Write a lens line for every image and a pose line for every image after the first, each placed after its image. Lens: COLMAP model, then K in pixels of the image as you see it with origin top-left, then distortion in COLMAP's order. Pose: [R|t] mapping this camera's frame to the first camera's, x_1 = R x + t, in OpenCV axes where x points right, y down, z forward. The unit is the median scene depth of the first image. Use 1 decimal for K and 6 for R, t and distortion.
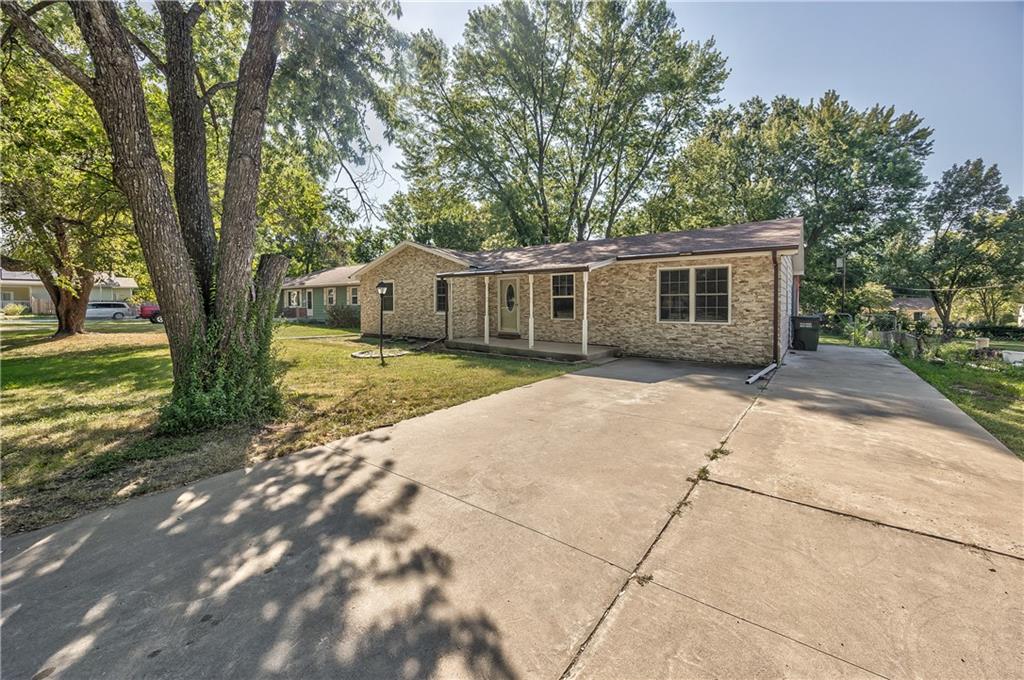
lens RADIAL K [[398.8, 0, 512.0], [0, 398.8, 340.0], [0, 0, 1]] dist [-0.000658, -0.000275]
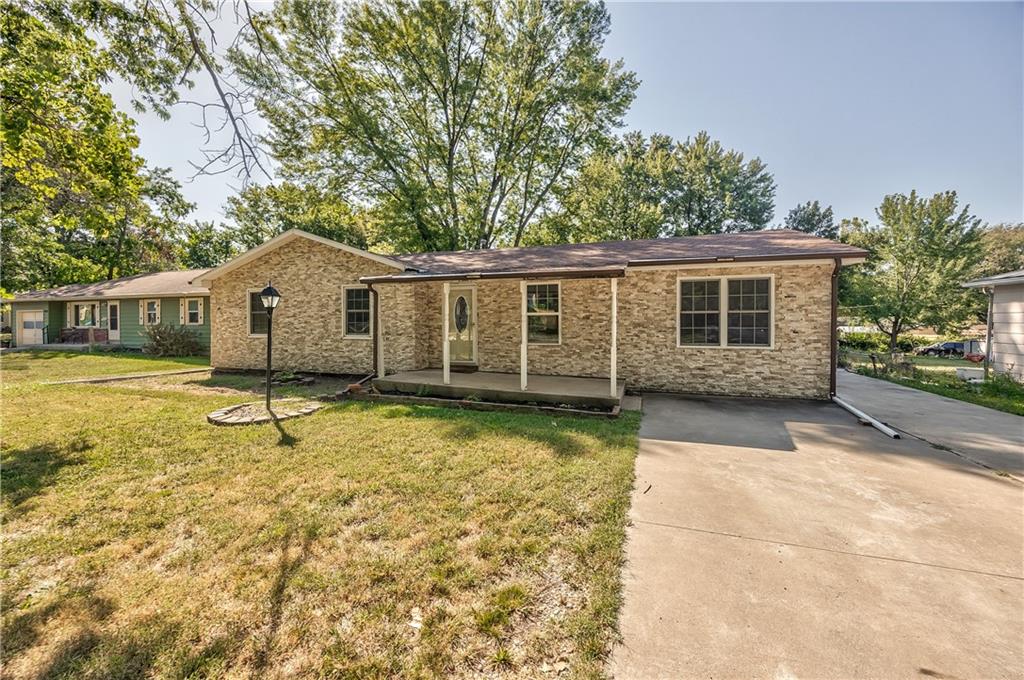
lens RADIAL K [[398.8, 0, 512.0], [0, 398.8, 340.0], [0, 0, 1]] dist [-0.000658, -0.000275]
pose [[0.950193, -0.015939, 0.311254, -0.086381], [0.029167, 0.998856, -0.037891, -0.018056], [-0.310294, 0.045082, 0.949571, 0.170961]]
